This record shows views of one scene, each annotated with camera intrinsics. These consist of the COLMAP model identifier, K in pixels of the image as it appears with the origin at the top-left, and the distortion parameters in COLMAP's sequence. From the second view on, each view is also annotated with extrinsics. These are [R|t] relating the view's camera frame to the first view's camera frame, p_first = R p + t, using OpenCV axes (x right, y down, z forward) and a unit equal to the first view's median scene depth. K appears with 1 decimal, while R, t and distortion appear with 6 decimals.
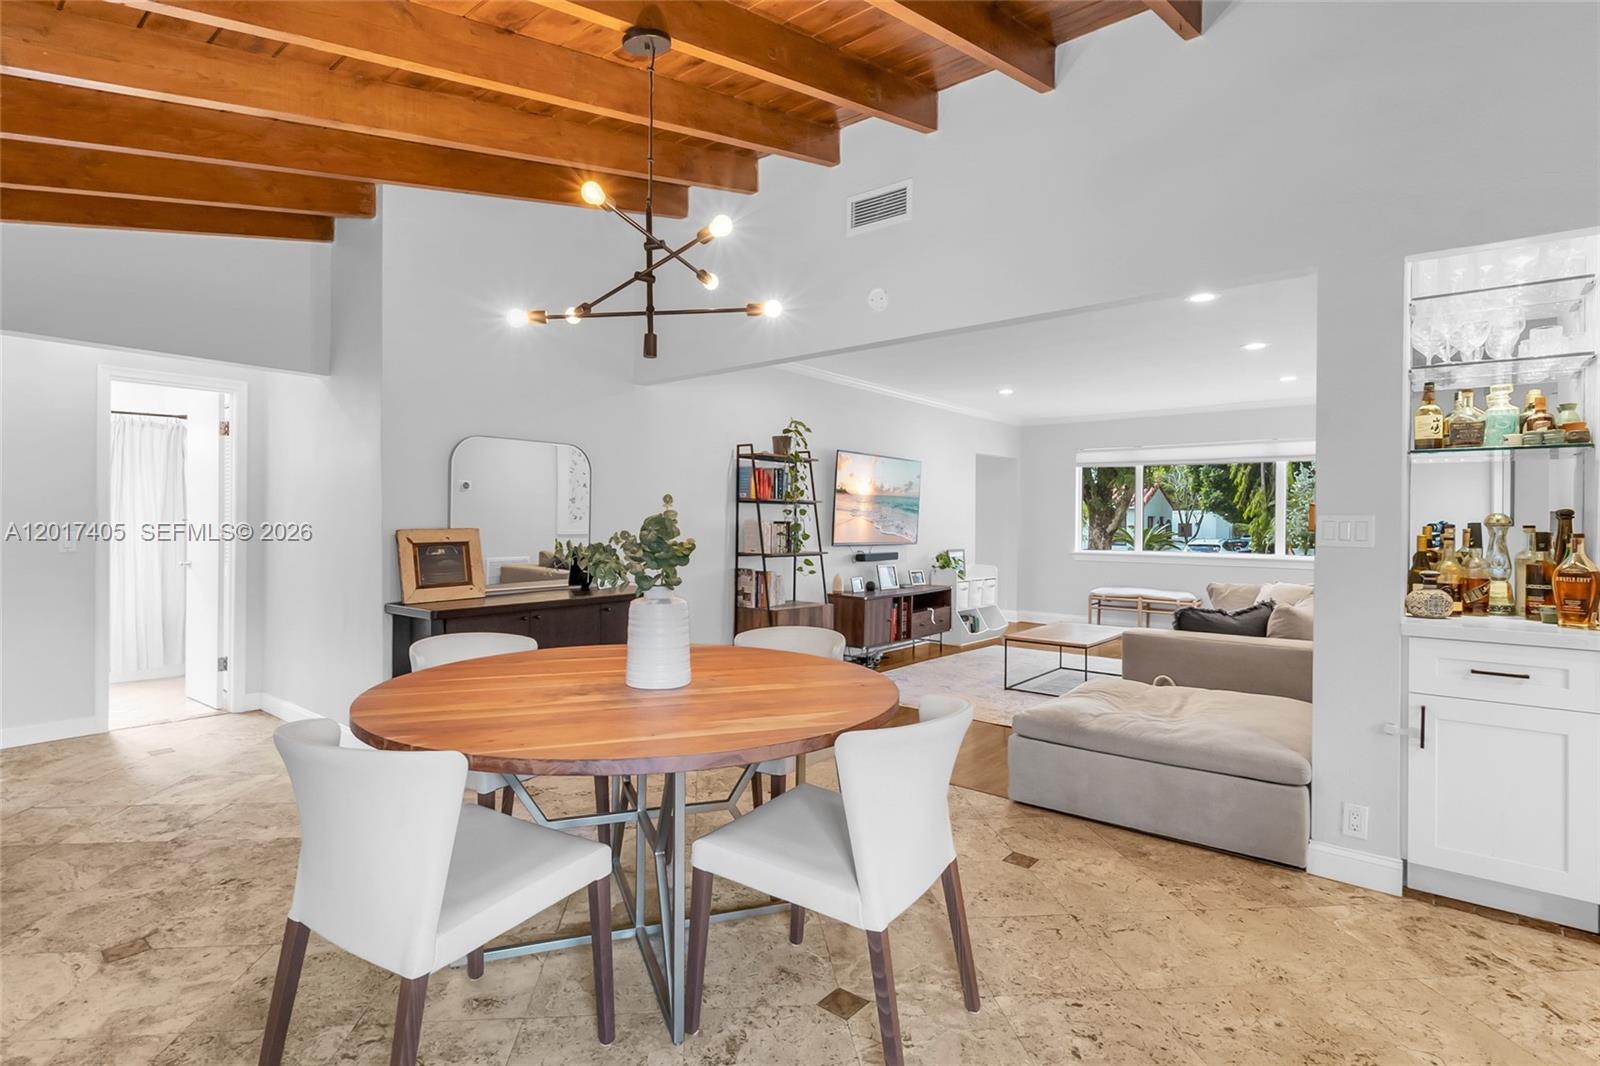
lens RADIAL K [[784.7, 0, 774.3], [0, 784.7, 525.8], [0, 0, 1]] dist [0.005313, 0.000154]
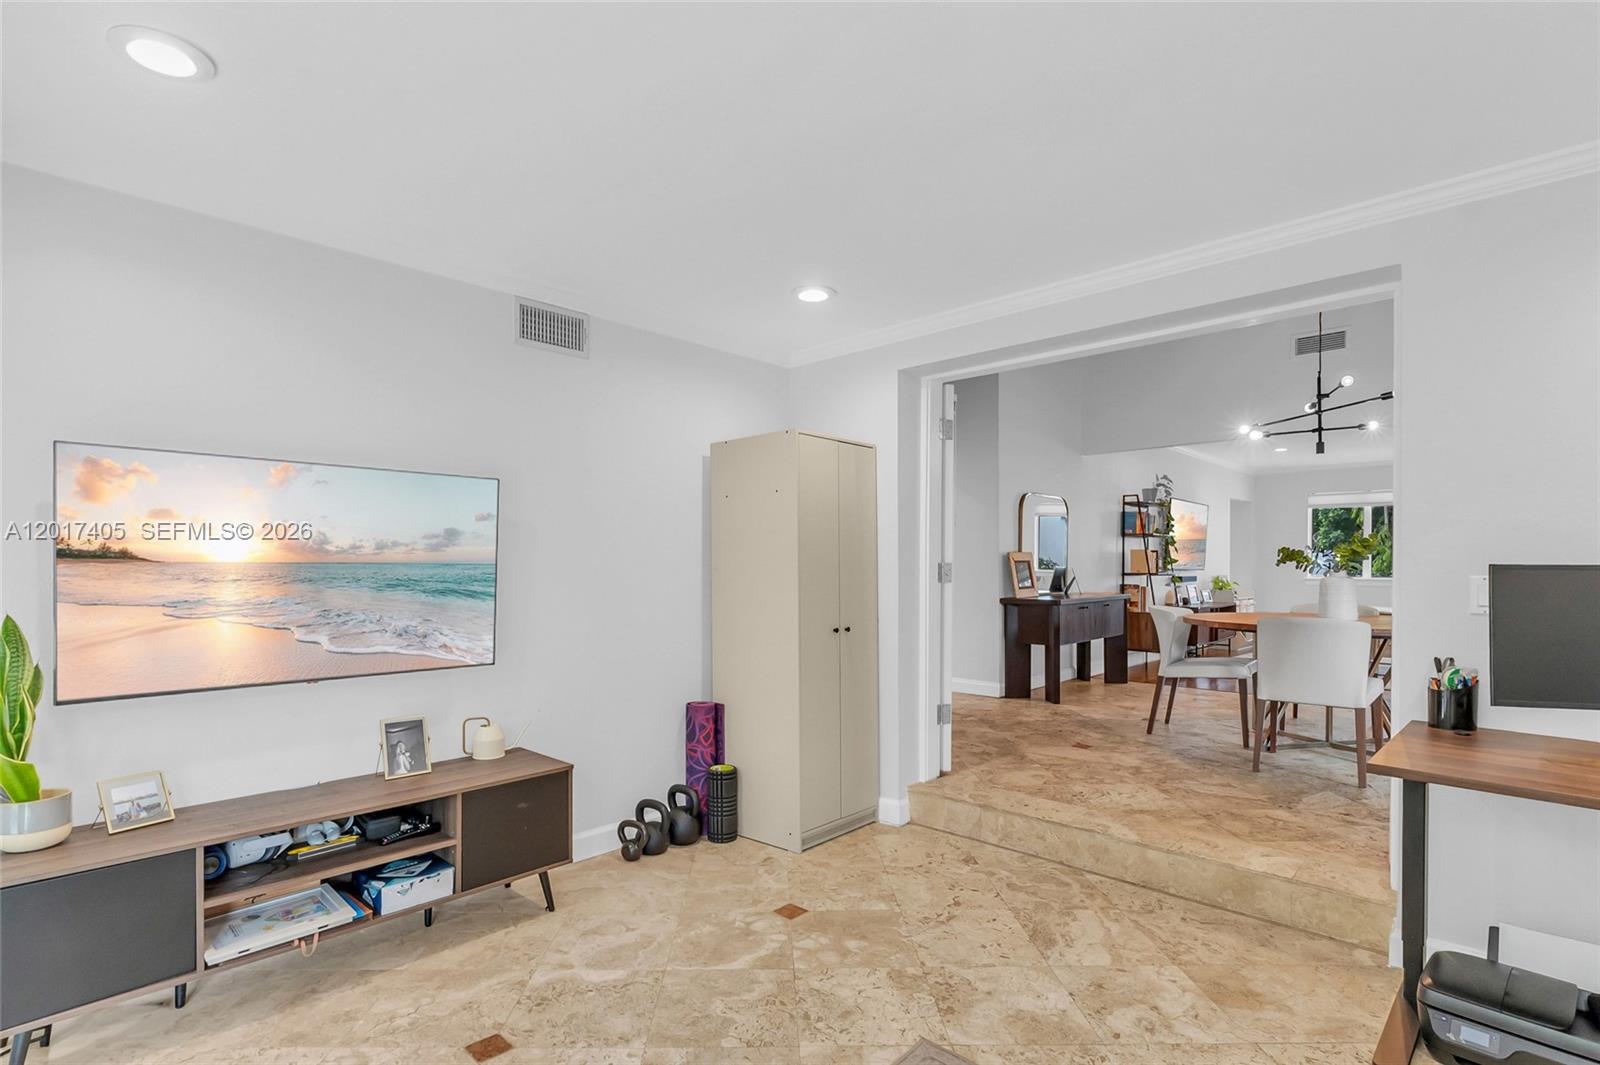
lens RADIAL K [[768.1, 0, 786.9], [0, 768.1, 567.3], [0, 0, 1]] dist [0.001729, -0.000390]
pose [[0.997091, -0.007774, -0.075829, -0.542878], [0.007380, 0.999958, -0.005474, 0.027575], [0.075868, 0.004899, 0.997106, -0.405577]]
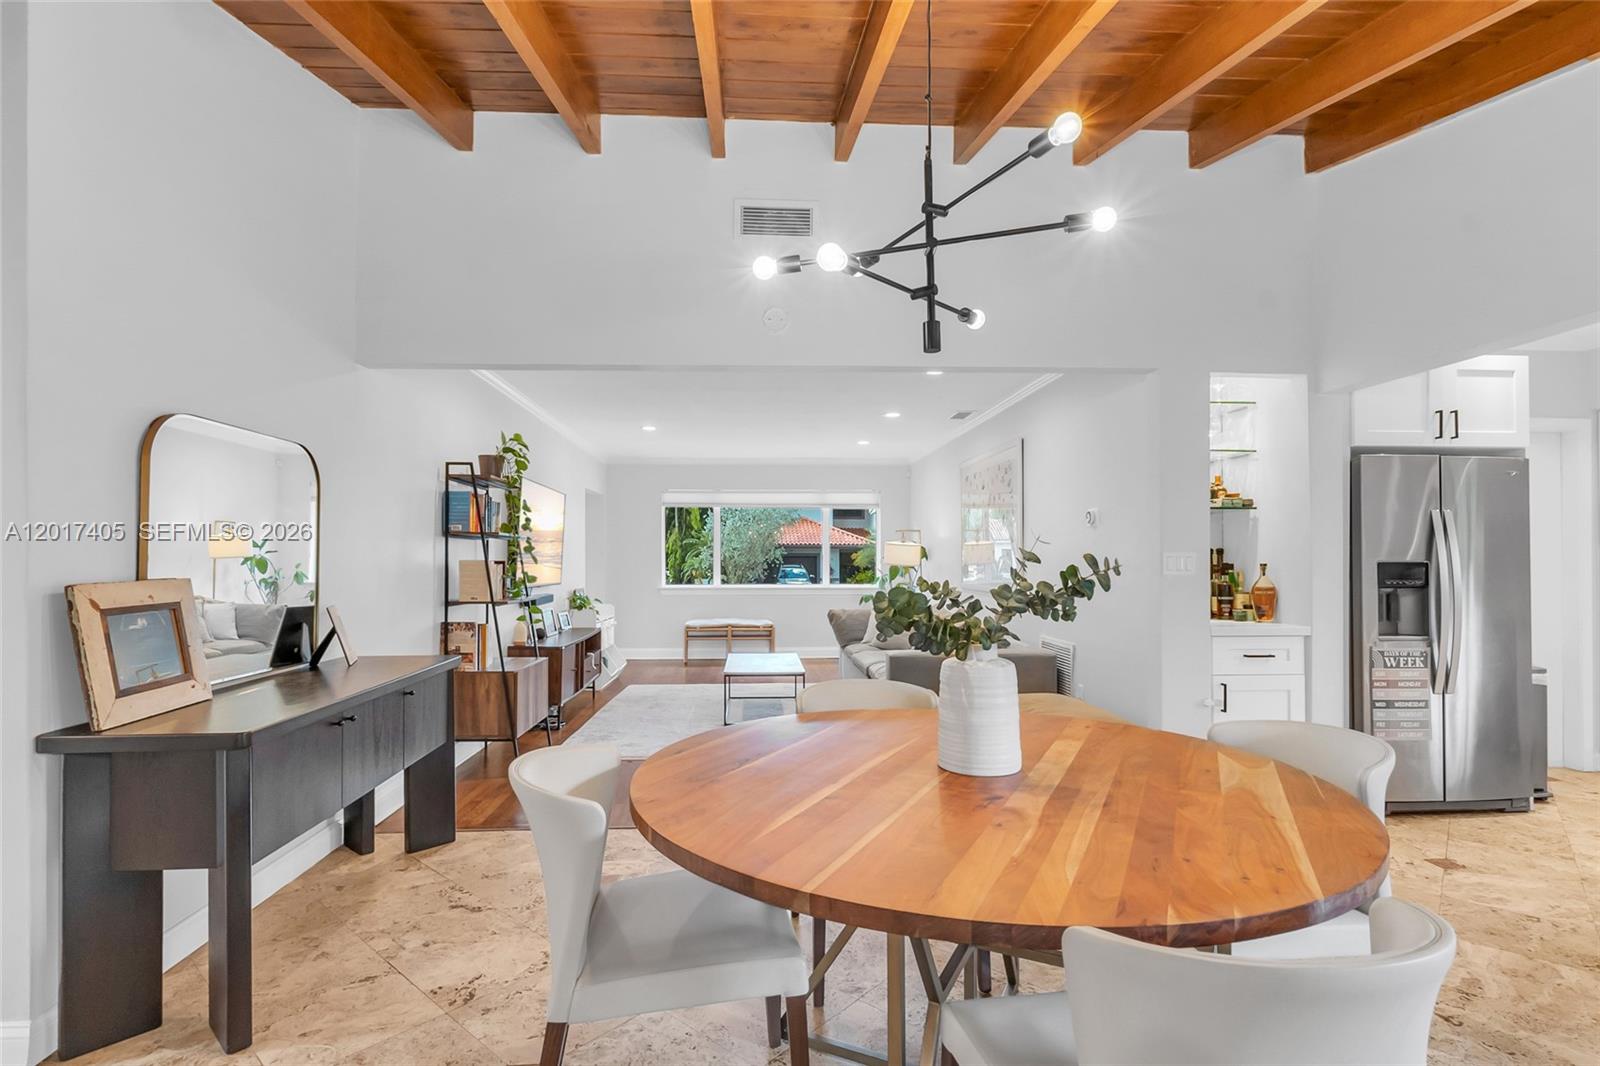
lens RADIAL K [[768.1, 0, 783.9], [0, 768.1, 561.8], [0, 0, 1]] dist [0.001729, -0.000390]
pose [[0.734517, -0.010077, 0.678515, -0.319038], [0.010512, 0.999939, 0.003472, -0.004215], [-0.678509, 0.004582, 0.734578, 0.220693]]
